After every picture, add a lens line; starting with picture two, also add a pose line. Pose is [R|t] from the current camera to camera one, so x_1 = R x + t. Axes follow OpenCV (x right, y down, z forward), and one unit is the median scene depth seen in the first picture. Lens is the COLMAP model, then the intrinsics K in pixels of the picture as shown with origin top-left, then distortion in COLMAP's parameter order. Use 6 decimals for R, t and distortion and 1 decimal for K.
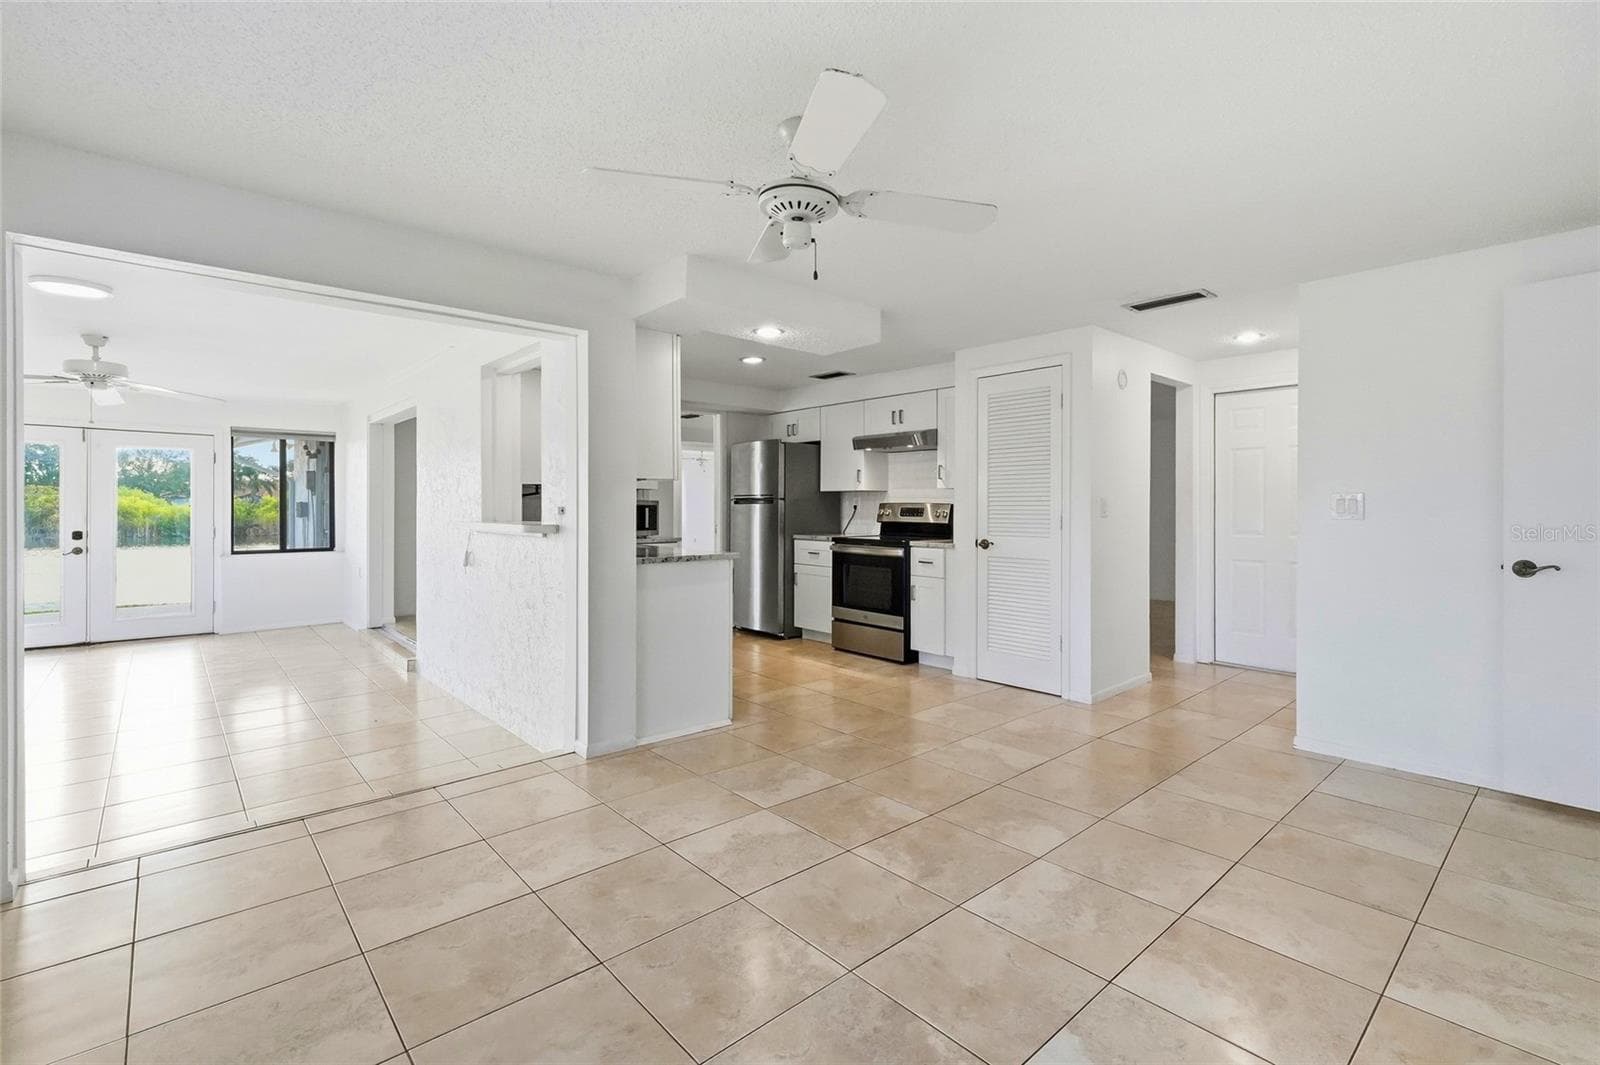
lens RADIAL K [[721.2, 0, 801.6], [0, 721.2, 509.7], [0, 0, 1]] dist [-0.001578, -0.000434]
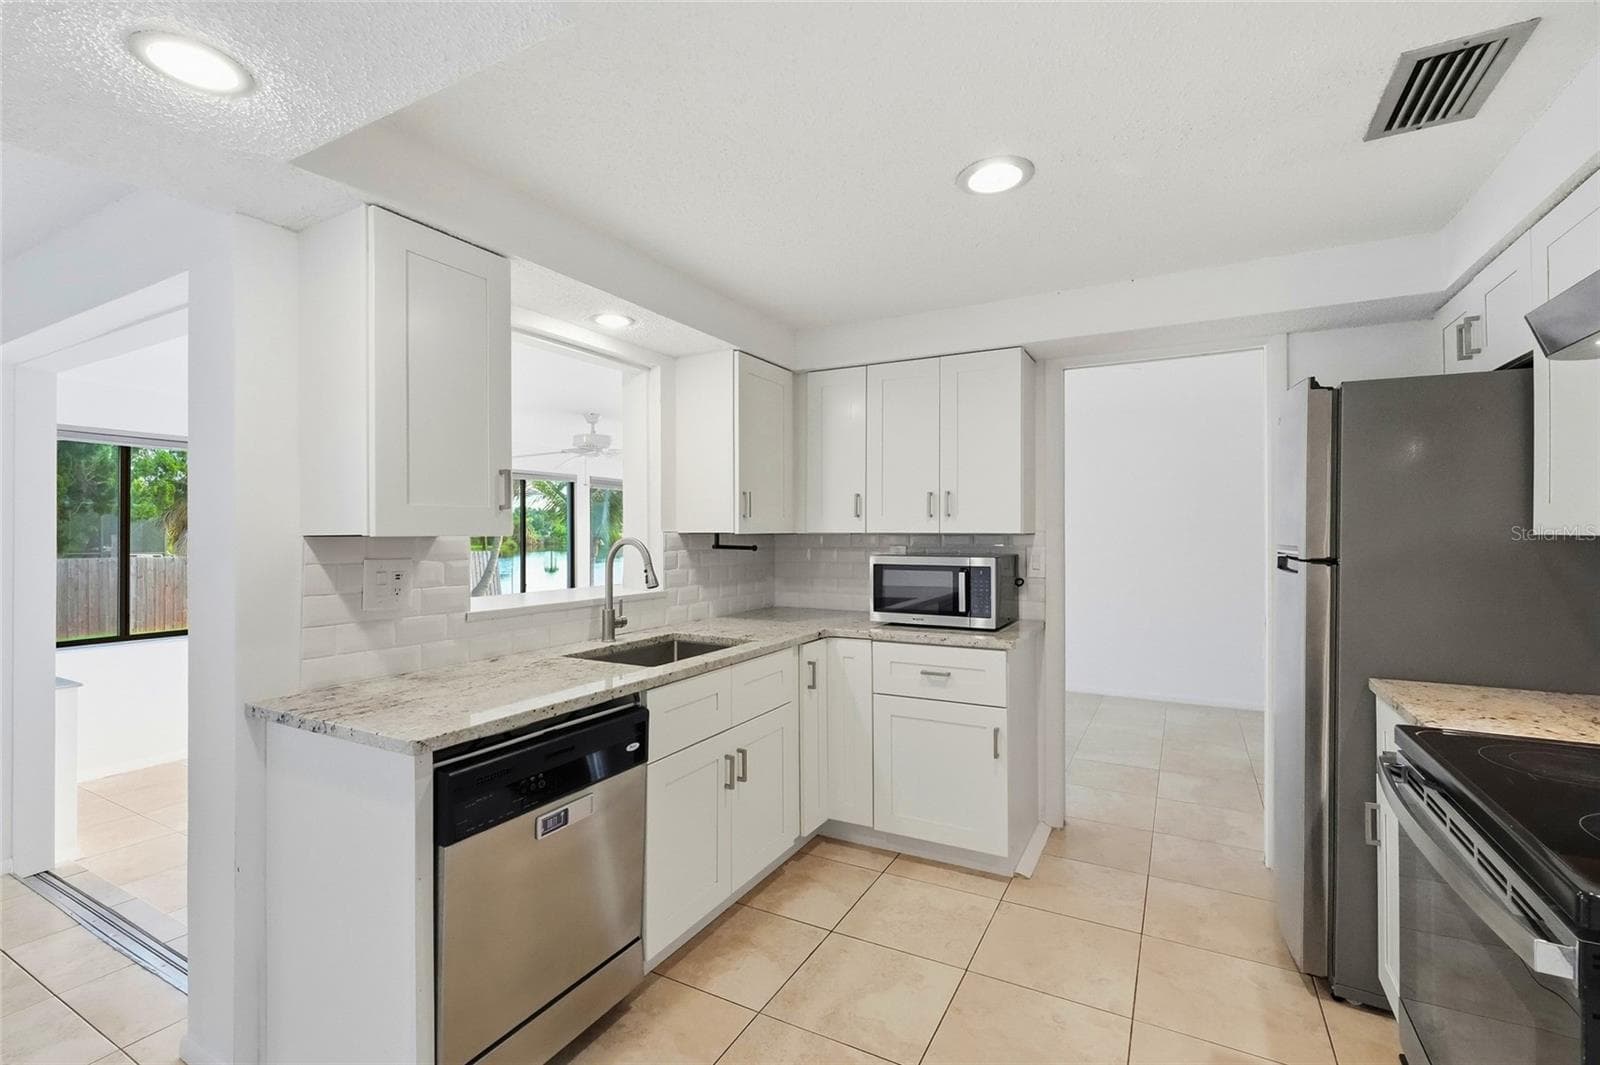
lens RADIAL K [[702.1, 0, 800.8], [0, 702.1, 530.0], [0, 0, 1]] dist [0.000635, -0.000067]
pose [[0.331770, -0.005216, -0.943346, 0.202334], [-0.001378, 0.999981, -0.006014, -0.028048], [0.943359, 0.003295, 0.331757, 0.709589]]
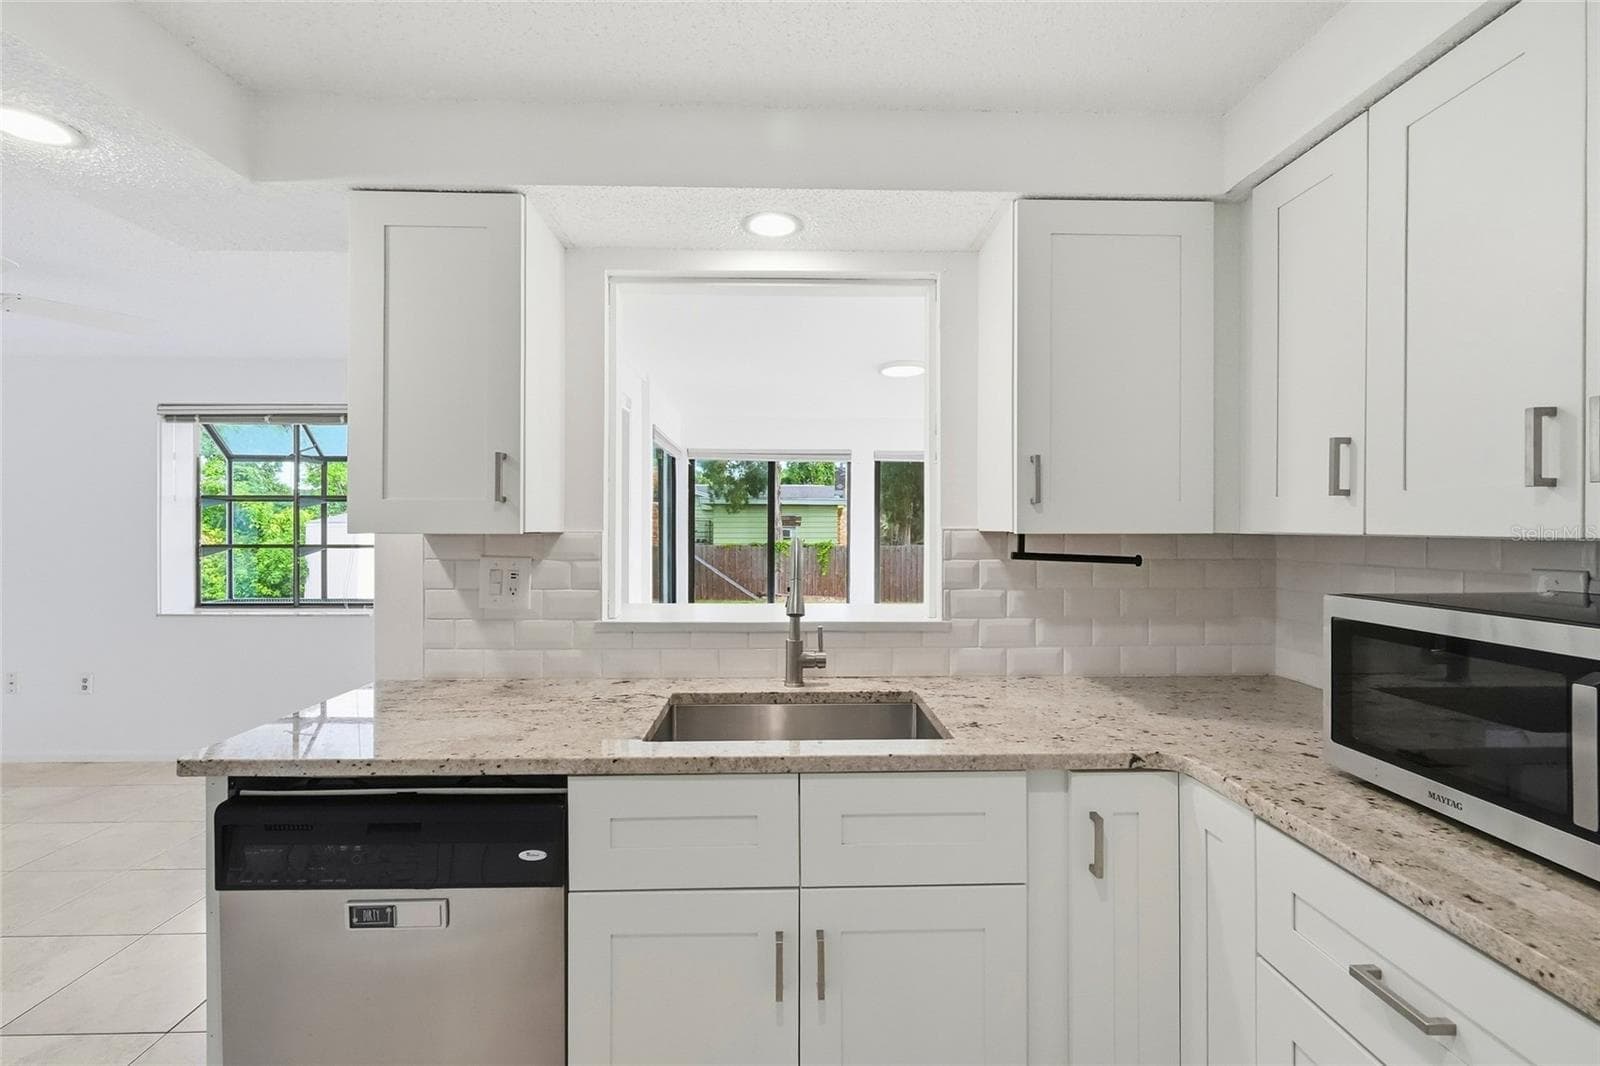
lens RADIAL K [[714.0, 0, 801.6], [0, 714.0, 523.2], [0, 0, 1]] dist [0.000682, -0.000067]
pose [[-0.649788, -0.006820, -0.760084, -0.014972], [-0.005231, 0.999976, -0.004501, -0.030506], [0.760097, 0.001051, -0.649809, 0.946069]]
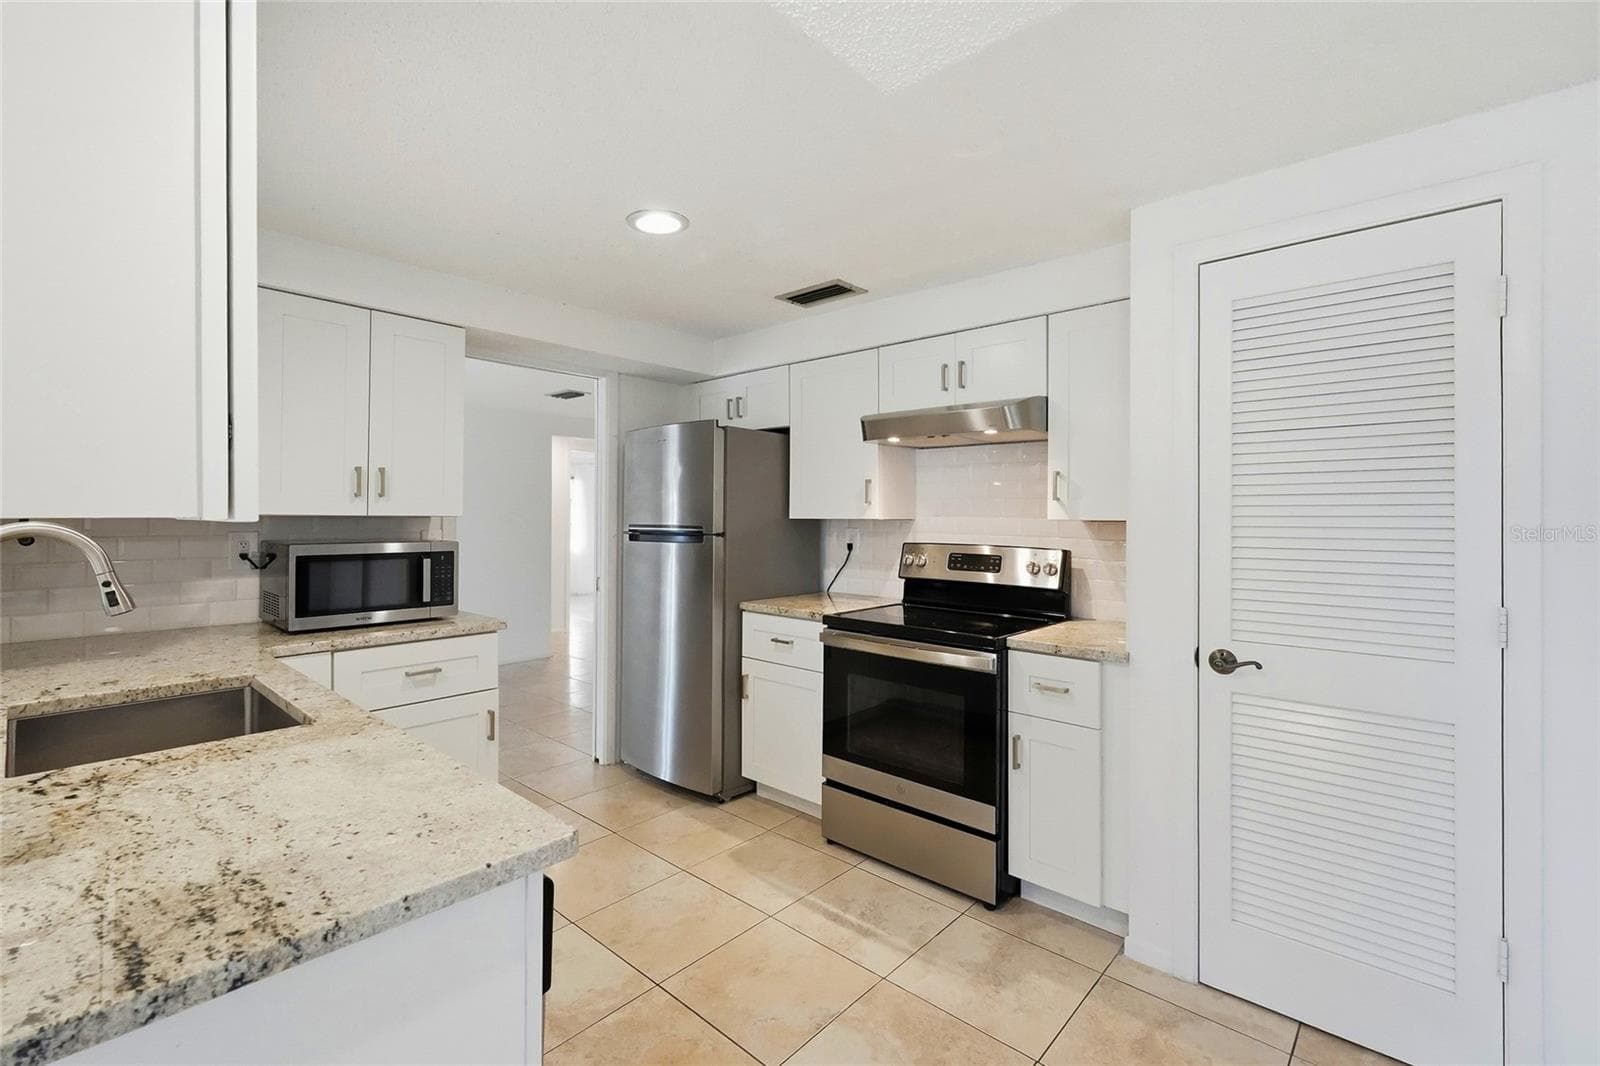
lens RADIAL K [[705.3, 0, 799.4], [0, 705.3, 514.5], [0, 0, 1]] dist [0.000550, 0.000265]
pose [[0.994256, 0.003353, 0.106976, -0.025626], [-0.002569, 0.999969, -0.007471, -0.027124], [-0.106998, 0.007153, 0.994234, 0.510647]]
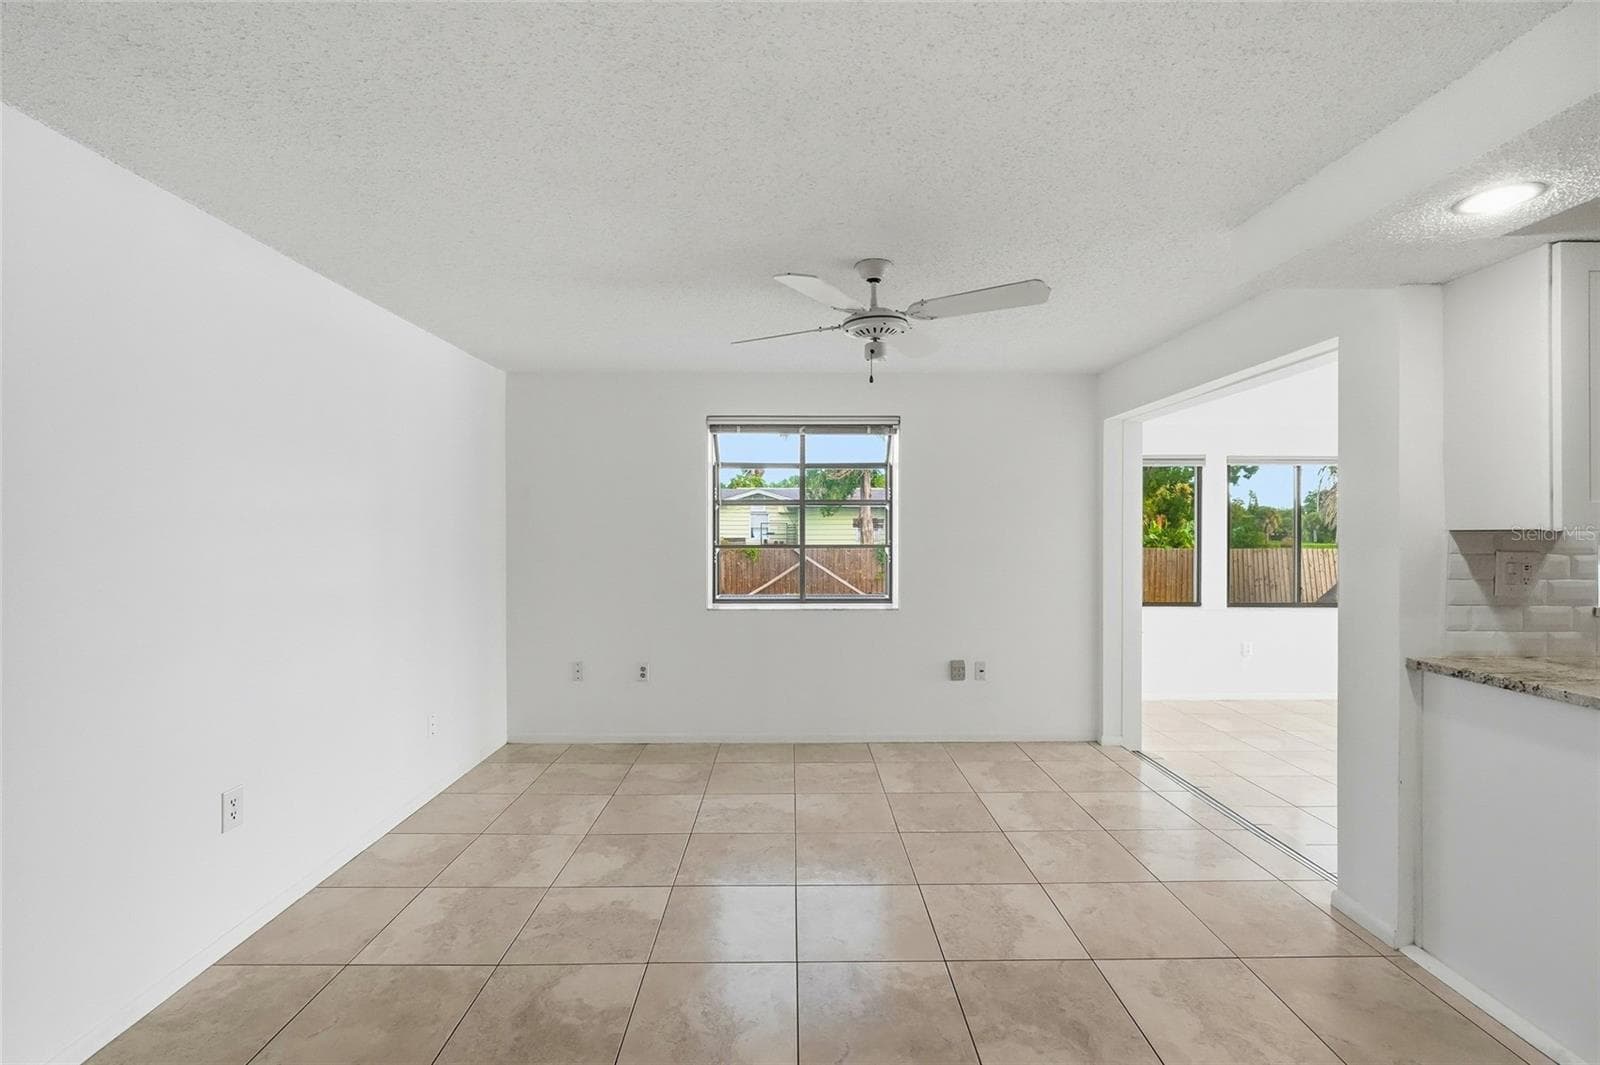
lens RADIAL K [[700.6, 0, 808.0], [0, 700.6, 531.6], [0, 0, 1]] dist [0.000395, 0.000187]
pose [[-0.653050, 0.000661, -0.757315, 0.346513], [-0.003404, 0.999987, 0.003808, -0.026582], [0.757307, 0.005065, -0.653039, 0.594915]]
